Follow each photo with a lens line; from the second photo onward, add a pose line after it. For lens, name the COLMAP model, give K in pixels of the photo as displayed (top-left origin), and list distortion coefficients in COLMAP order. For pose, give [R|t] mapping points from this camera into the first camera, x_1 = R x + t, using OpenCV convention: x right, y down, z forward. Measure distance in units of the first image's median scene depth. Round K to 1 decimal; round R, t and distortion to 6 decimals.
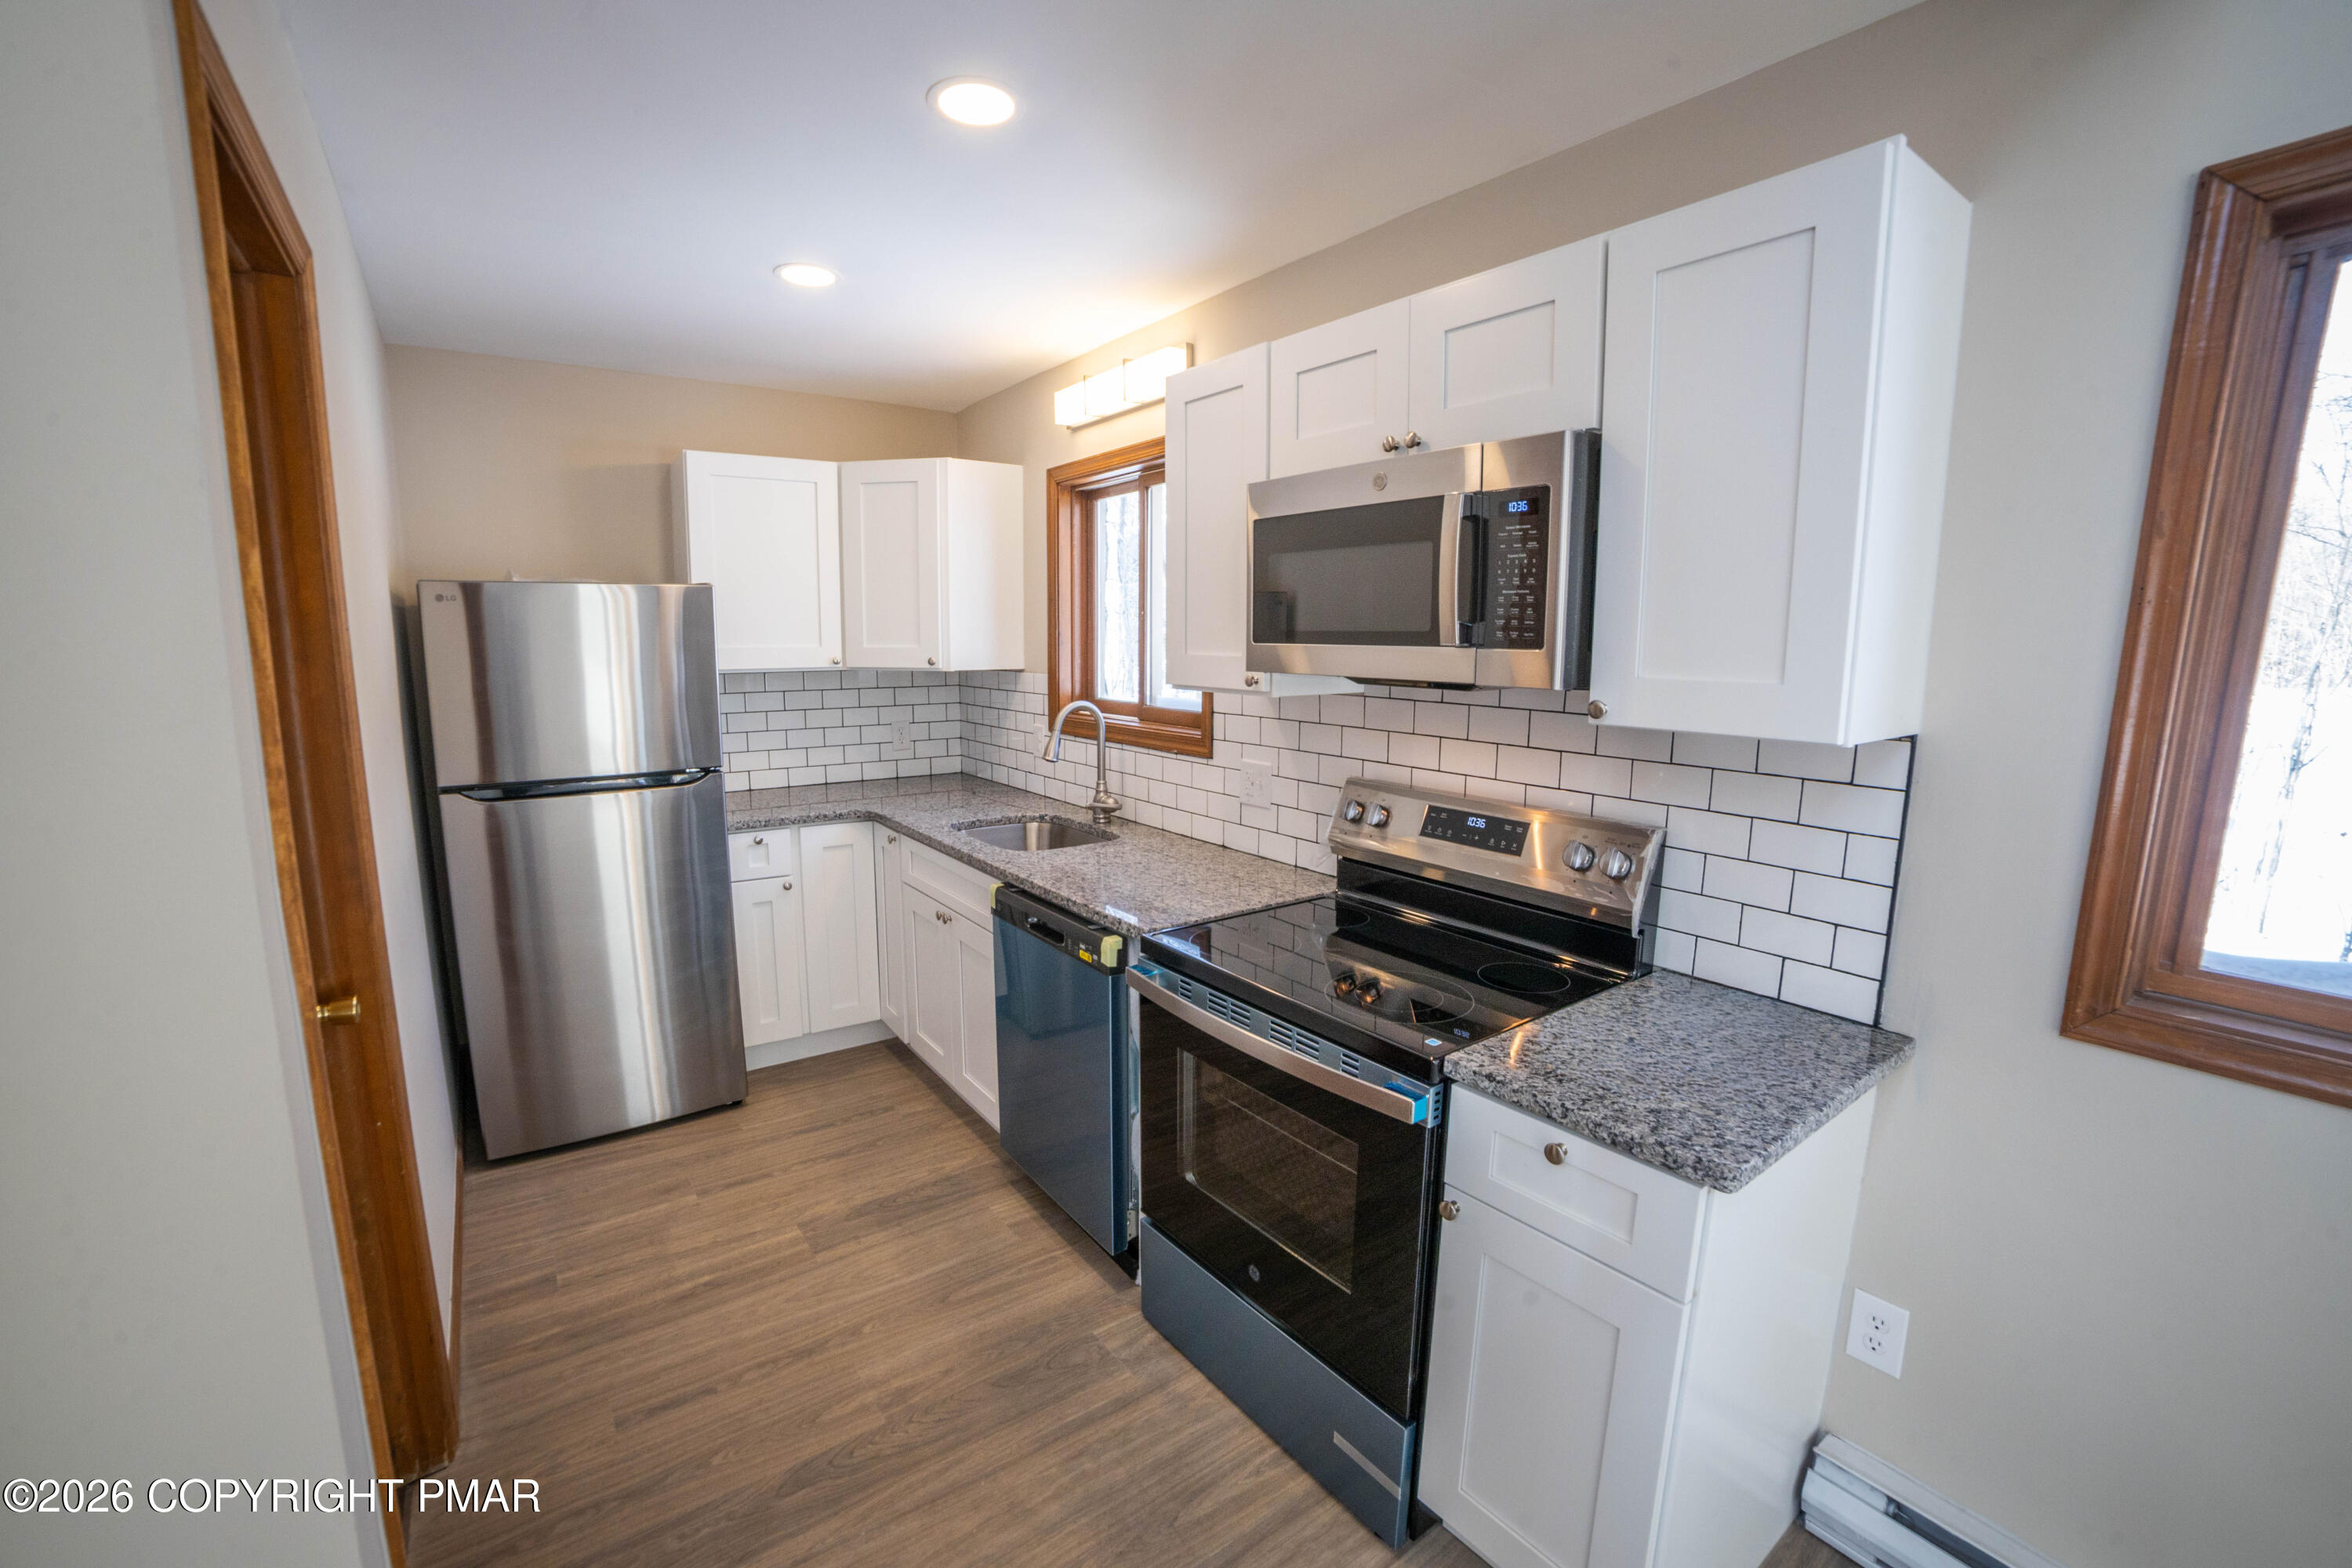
lens RADIAL K [[992.9, 0, 1184.5], [0, 992.9, 788.6], [0, 0, 1]] dist [-0.102052, 0.035613]
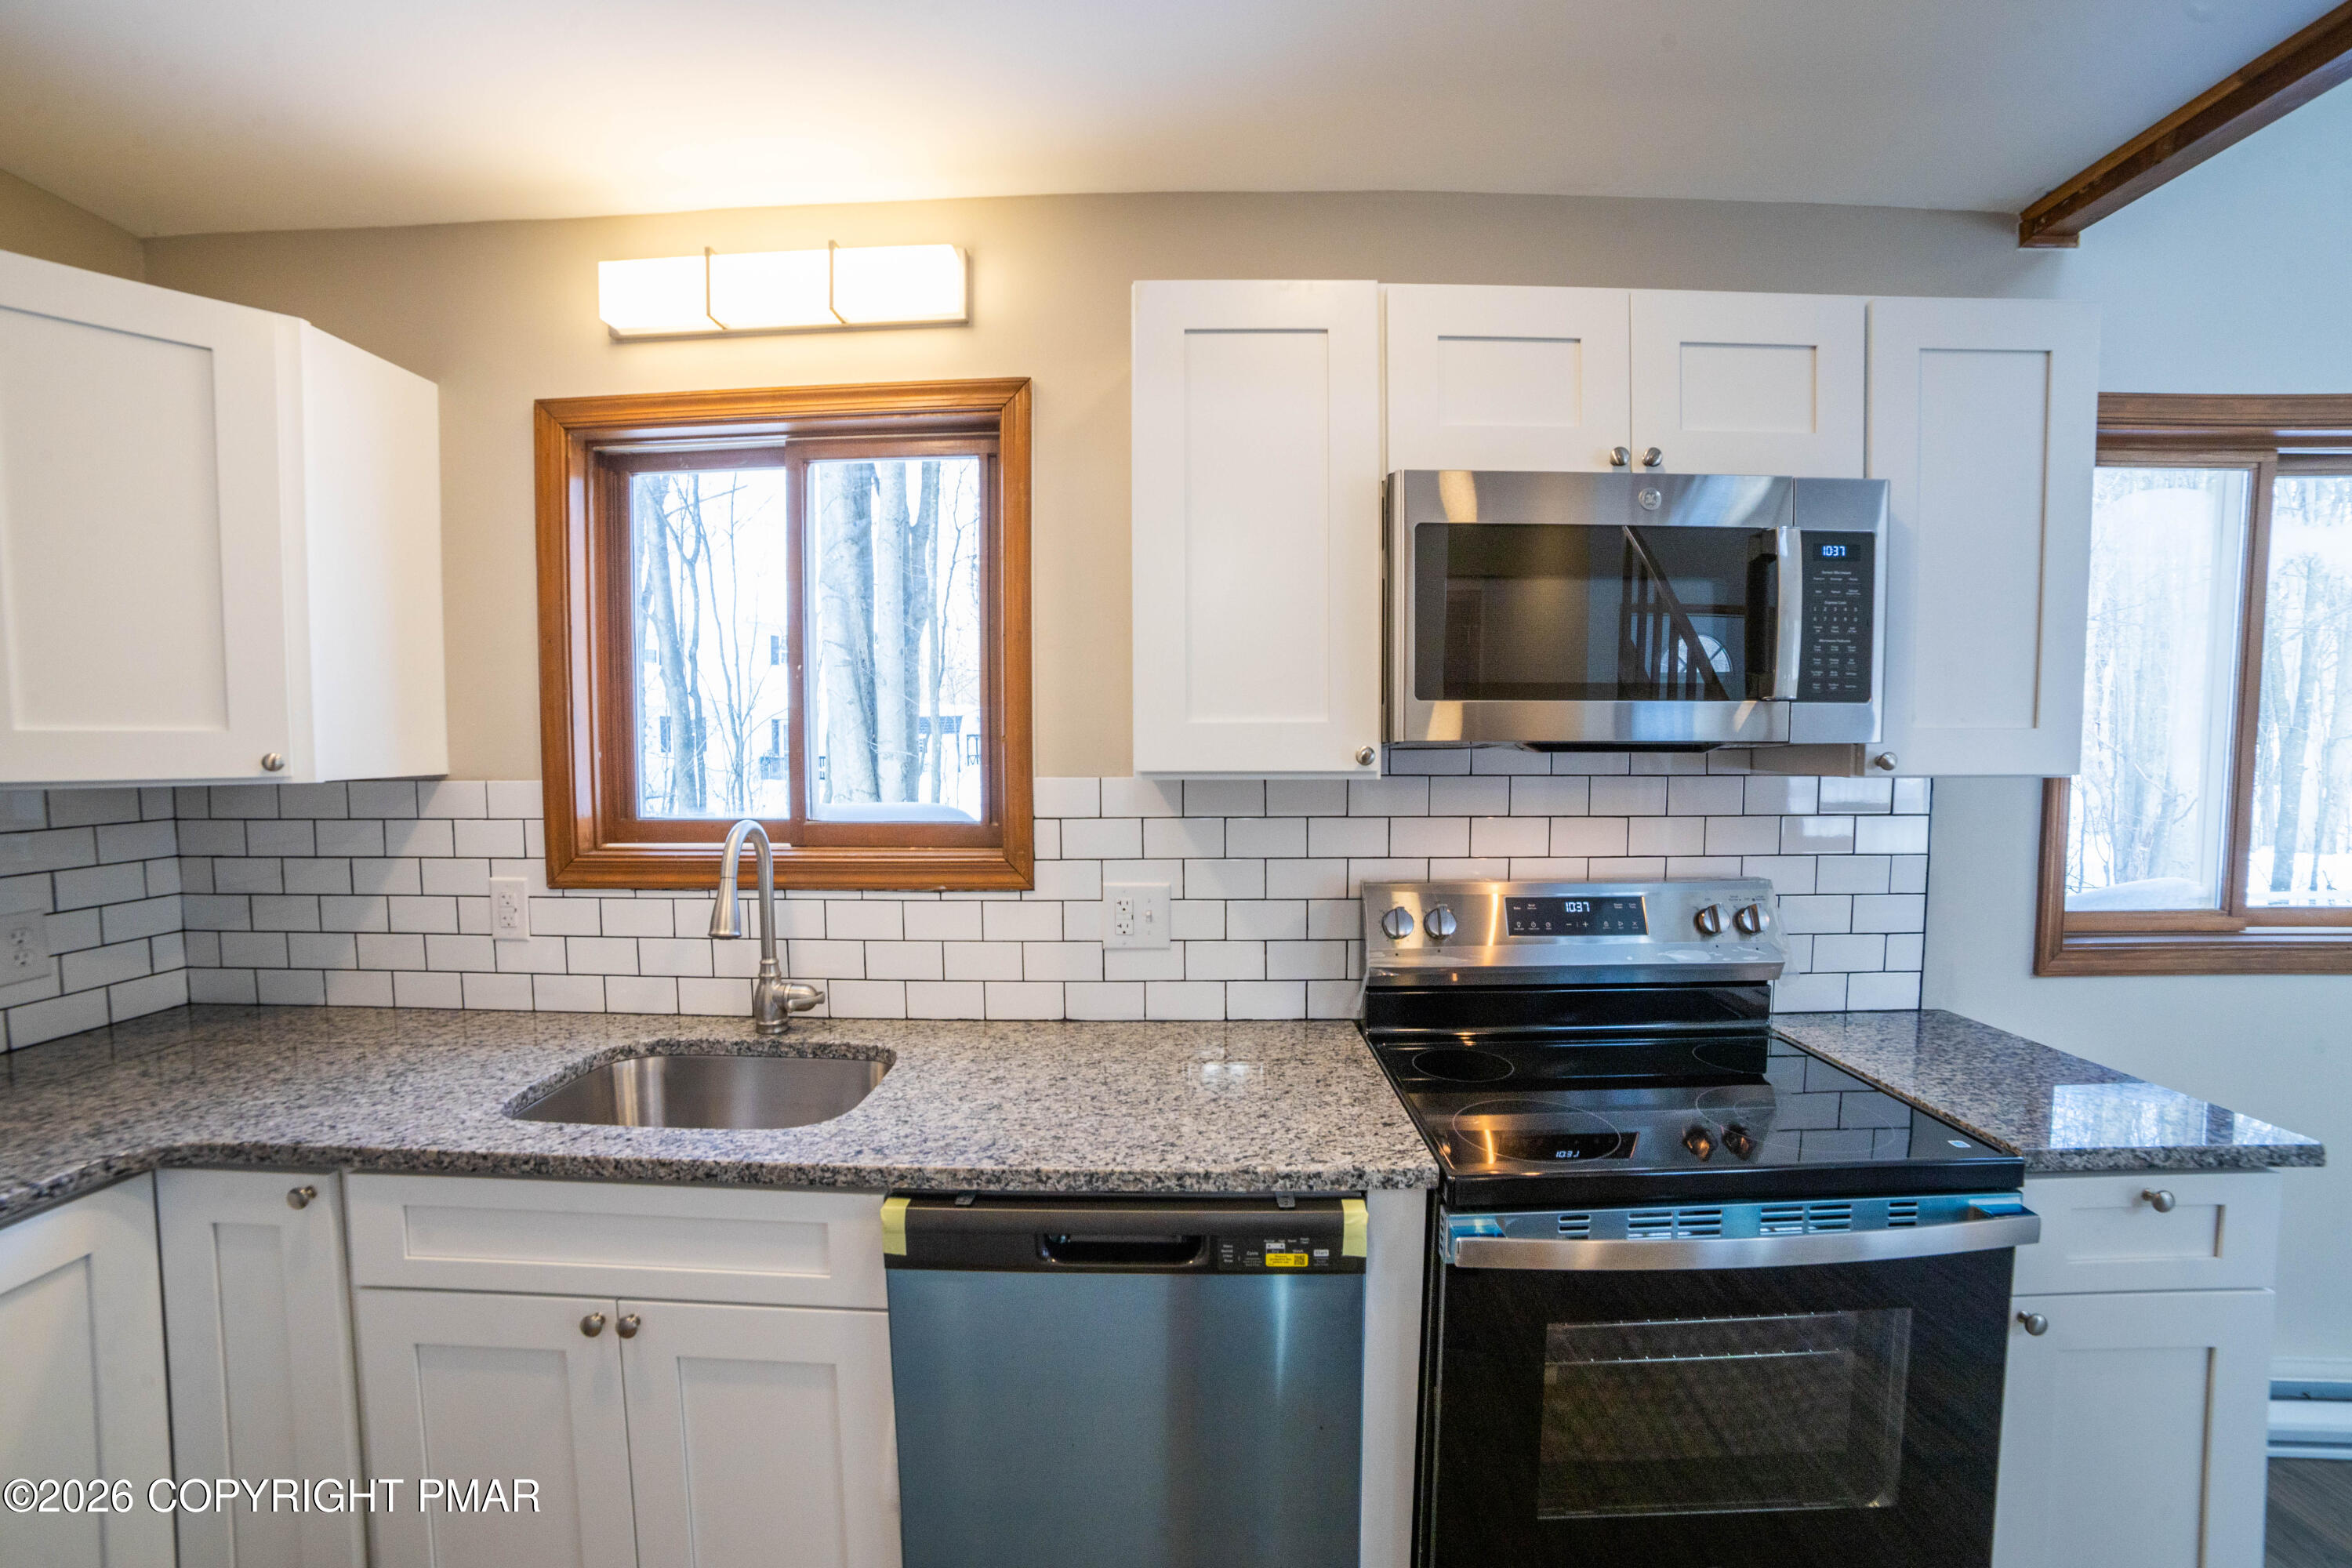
lens RADIAL K [[992.9, 0, 1184.5], [0, 992.9, 788.6], [0, 0, 1]] dist [-0.102052, 0.035613]
pose [[0.602539, -0.055470, 0.796160, -0.506201], [0.131030, 0.990921, -0.030126, -0.075860], [-0.787260, 0.122473, 0.604336, 0.629349]]
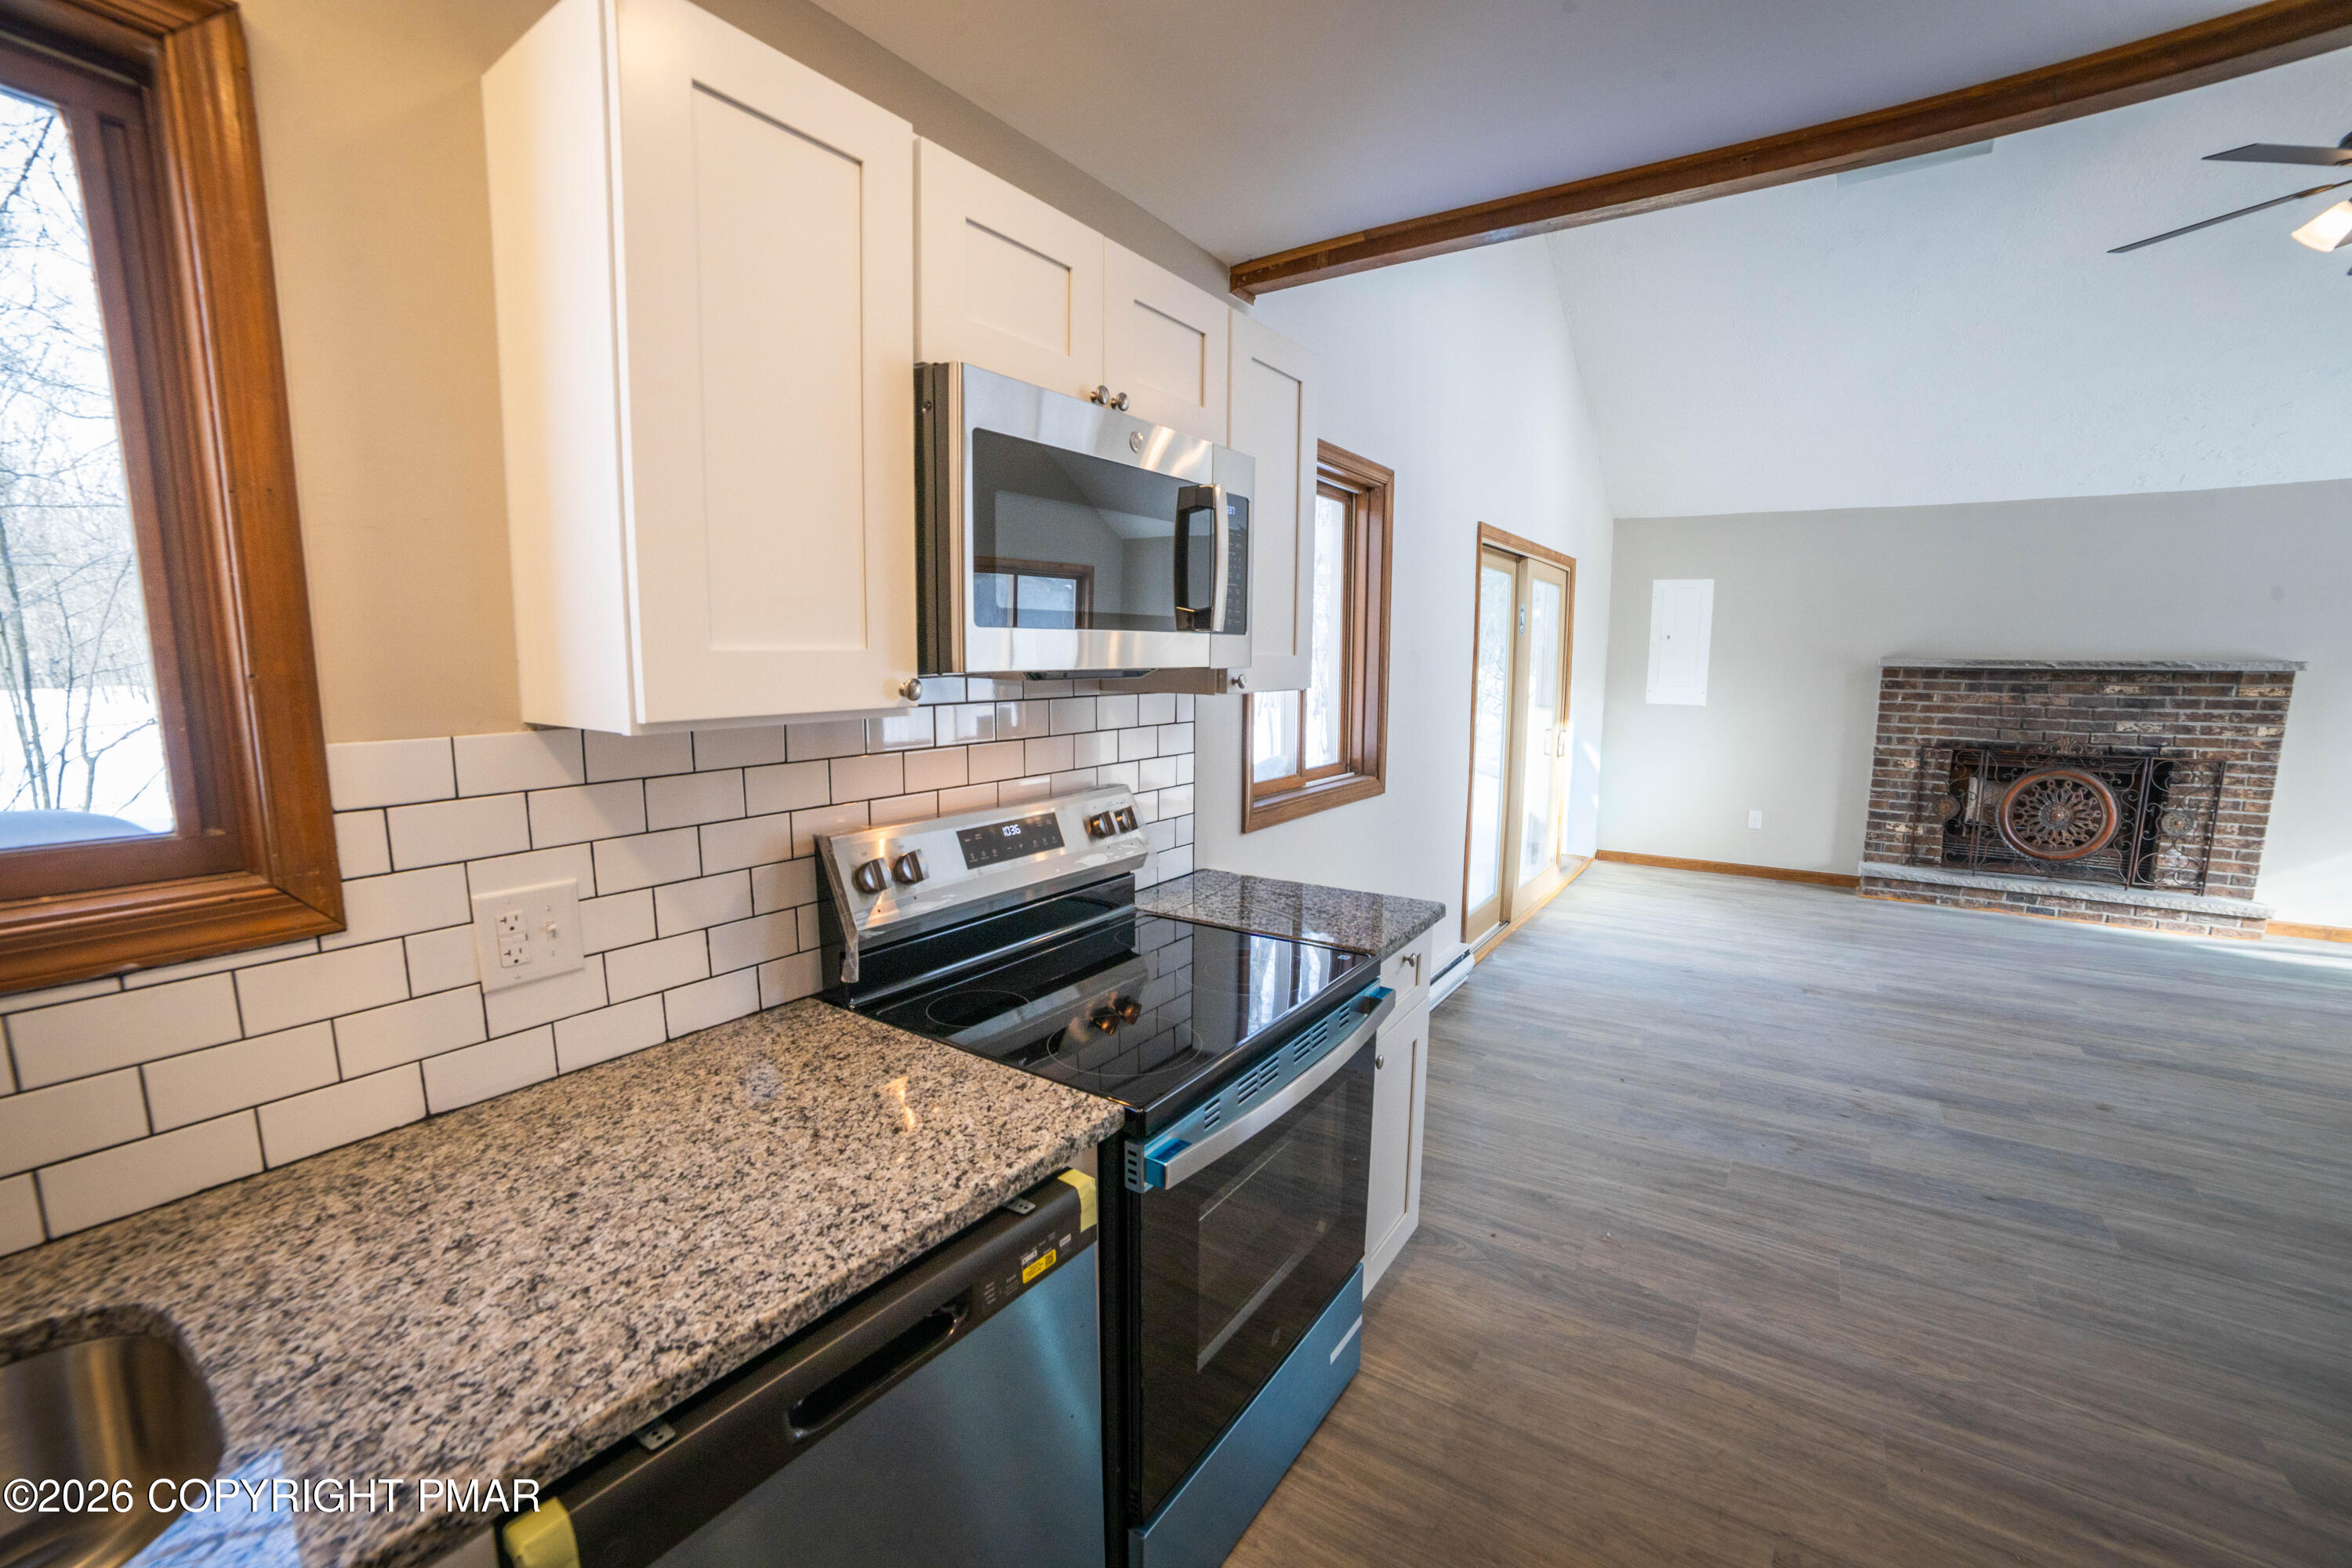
lens RADIAL K [[962.9, 0, 1176.0], [0, 962.9, 784.0], [0, 0, 1]] dist [-0.095212, 0.031446]
pose [[-0.318966, -0.140448, 0.937302, -0.482927], [0.135807, 0.971981, 0.191860, -0.132015], [-0.937986, 0.188489, -0.290954, 0.942598]]
